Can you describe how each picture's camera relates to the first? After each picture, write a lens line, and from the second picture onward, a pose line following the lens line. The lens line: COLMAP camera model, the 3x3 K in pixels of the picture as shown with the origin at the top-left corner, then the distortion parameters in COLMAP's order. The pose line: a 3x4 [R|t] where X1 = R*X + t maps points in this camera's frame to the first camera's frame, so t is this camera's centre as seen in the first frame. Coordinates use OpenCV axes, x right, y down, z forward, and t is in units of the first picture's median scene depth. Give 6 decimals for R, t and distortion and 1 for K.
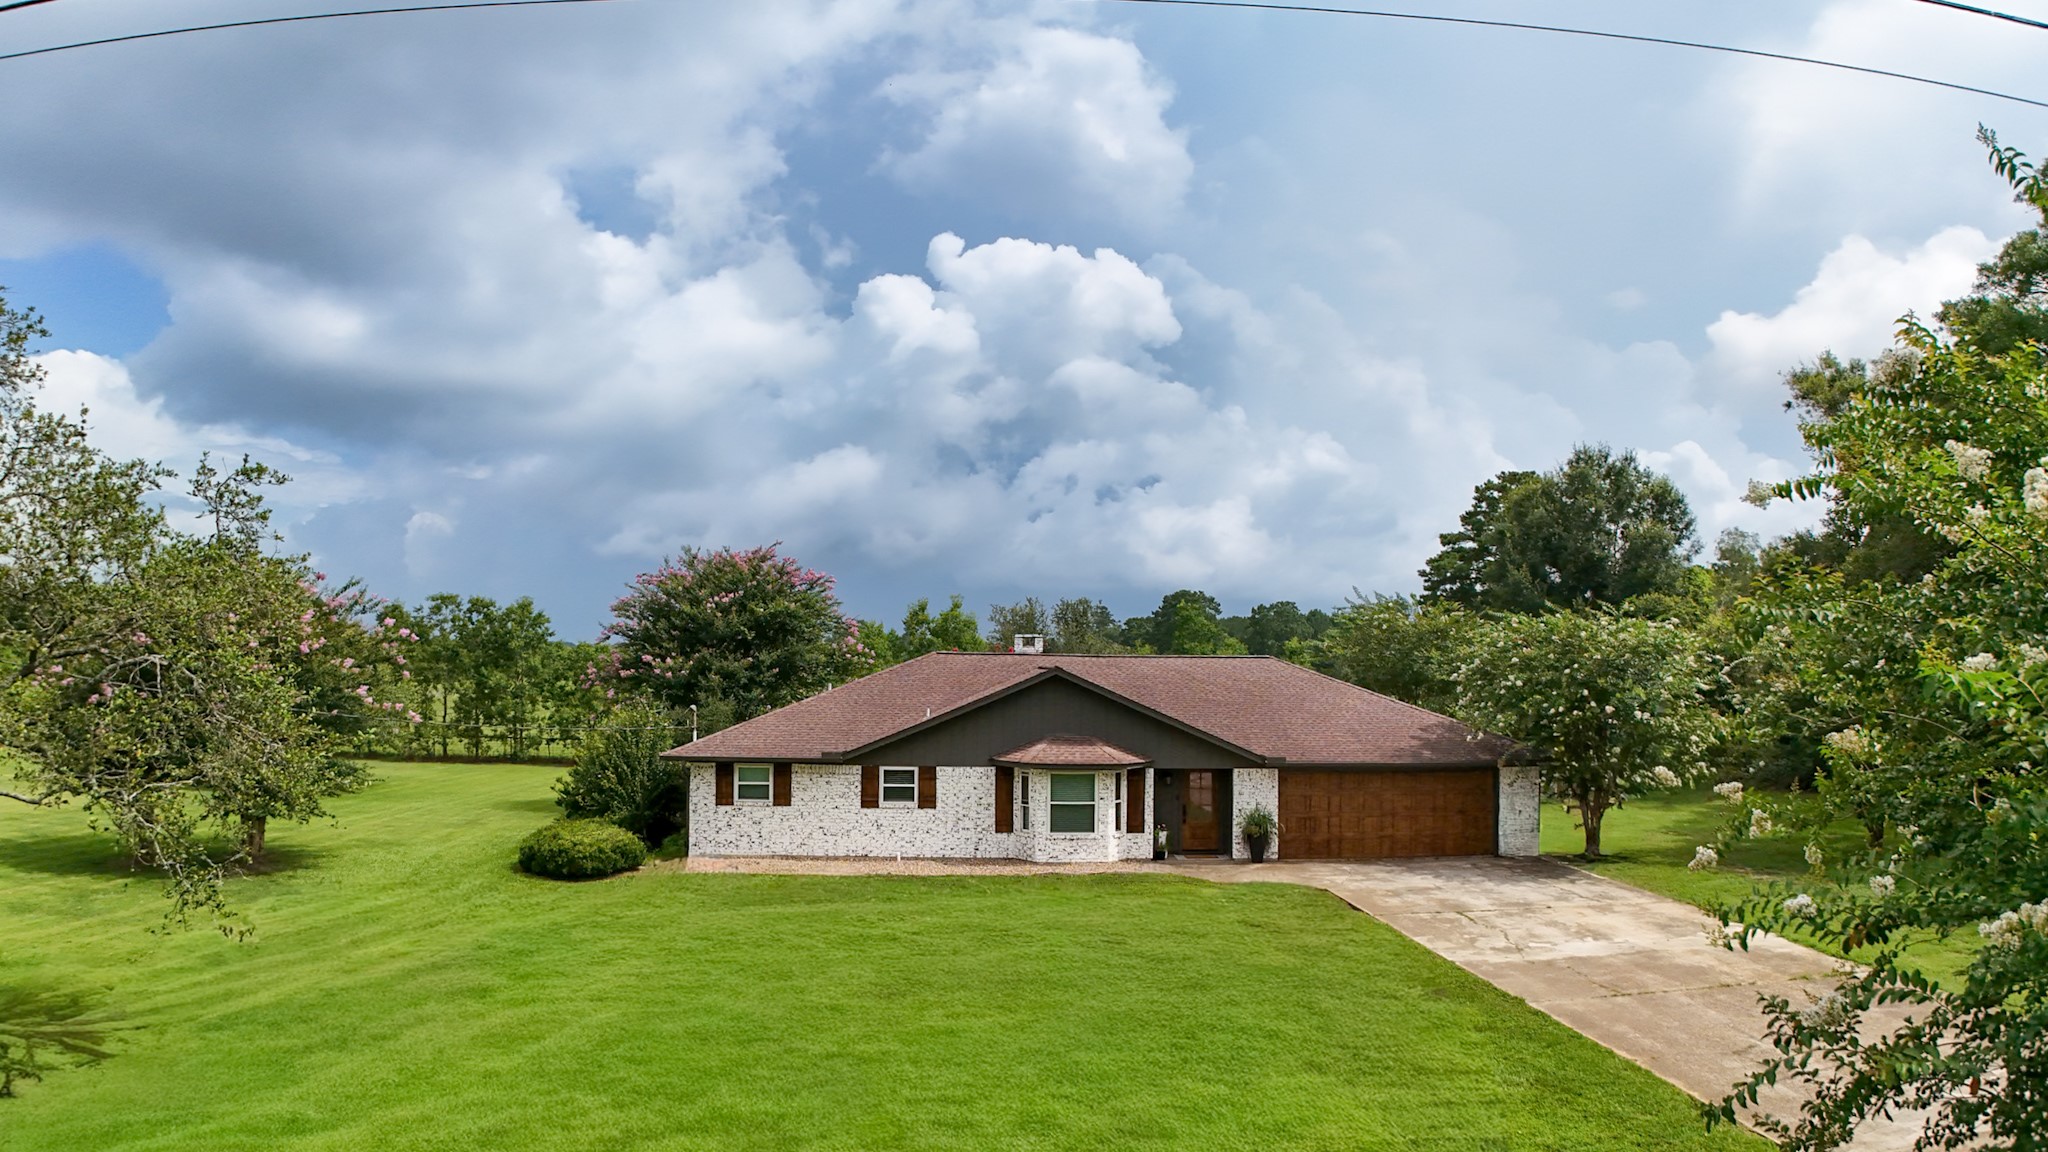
lens RADIAL K [[1351.8, 0, 1026.6], [0, 1351.8, 572.5], [0, 0, 1]] dist [-0.117965, -0.003008]
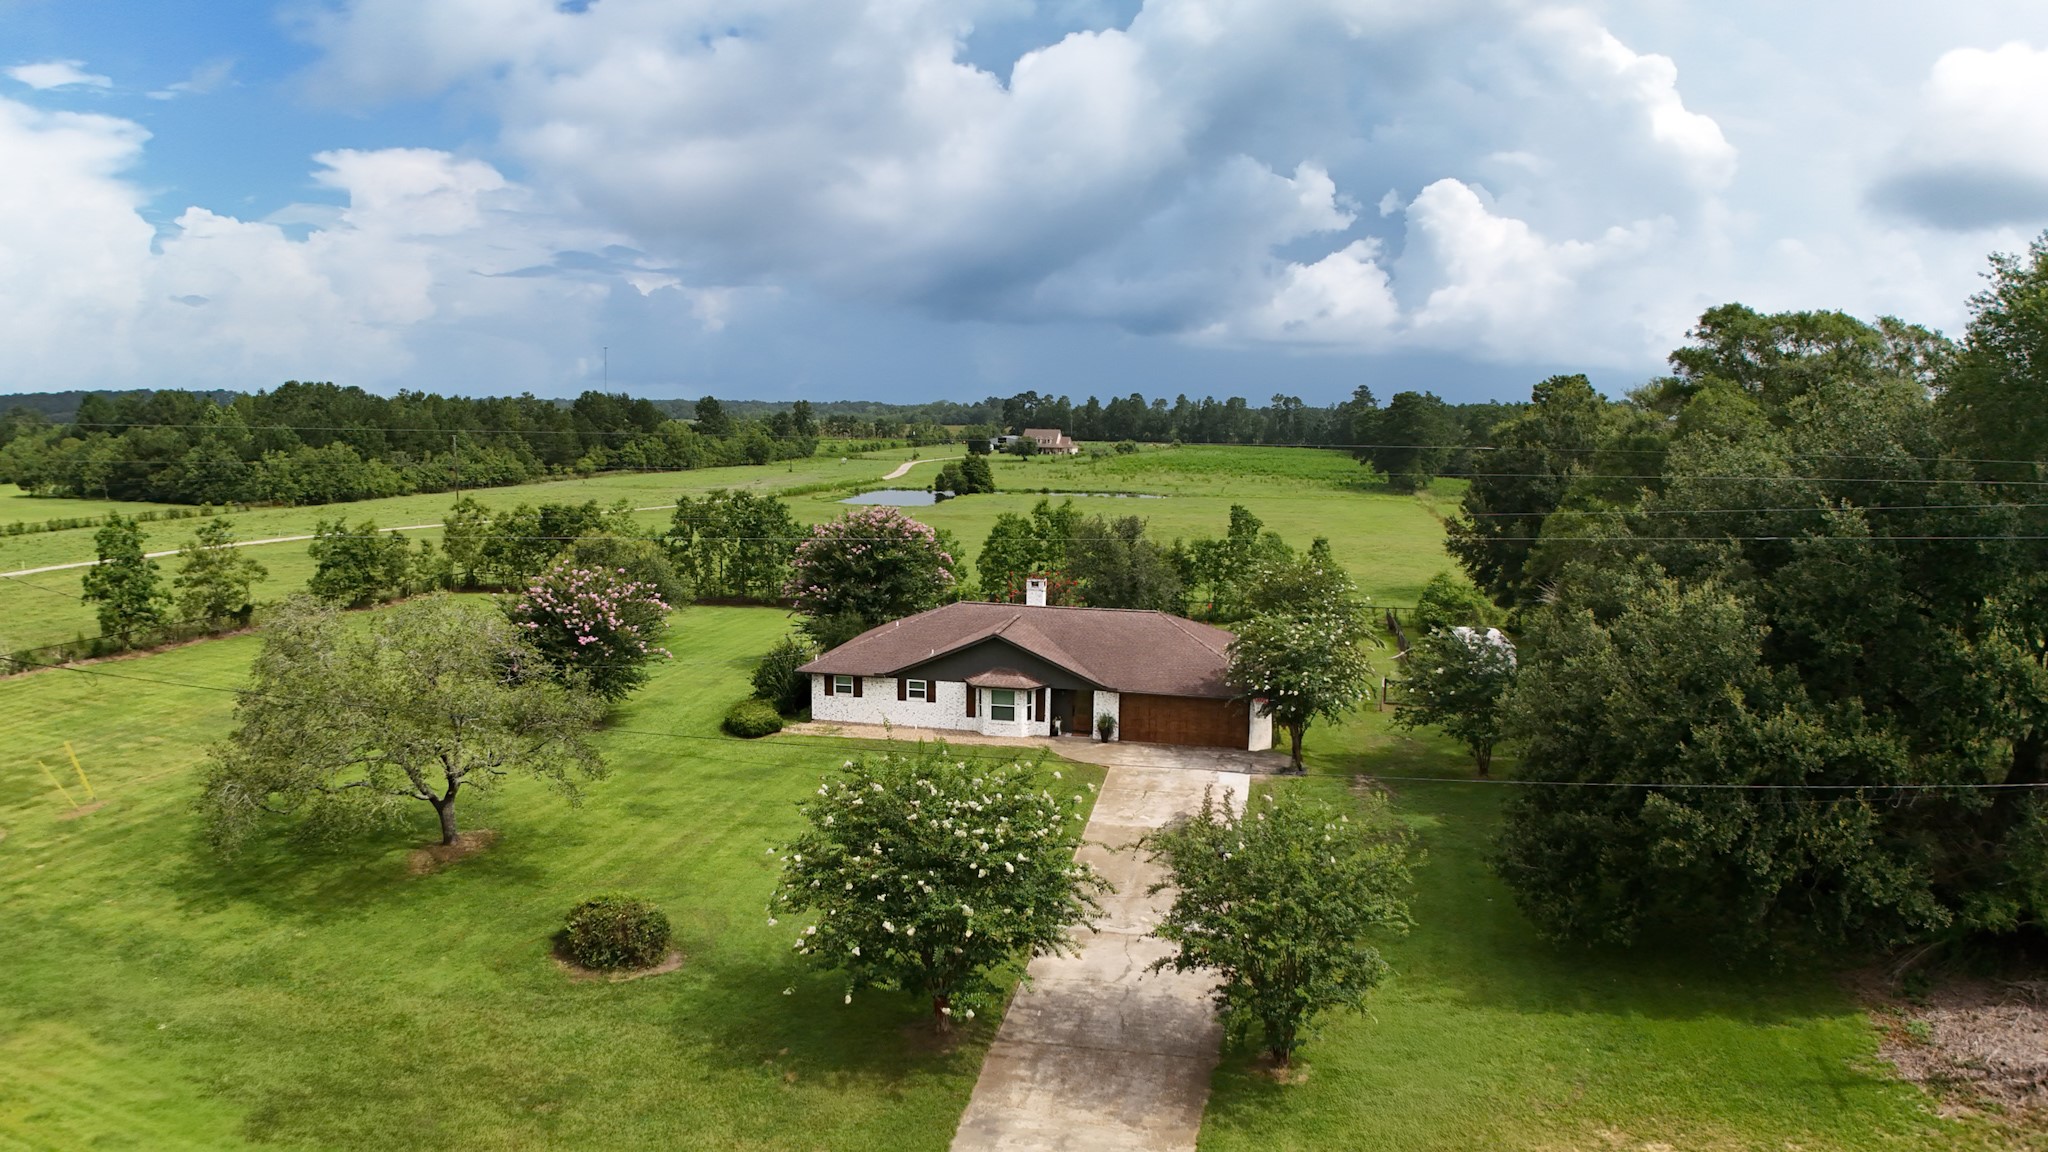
lens RADIAL K [[1351.8, 0, 1022.5], [0, 1351.8, 578.4], [0, 0, 1]] dist [-0.117965, -0.003008]
pose [[0.973218, 0.044228, -0.225590, 0.473454], [0.000961, 0.980527, 0.196381, -0.370477], [0.229883, -0.191338, 0.954224, -0.755766]]
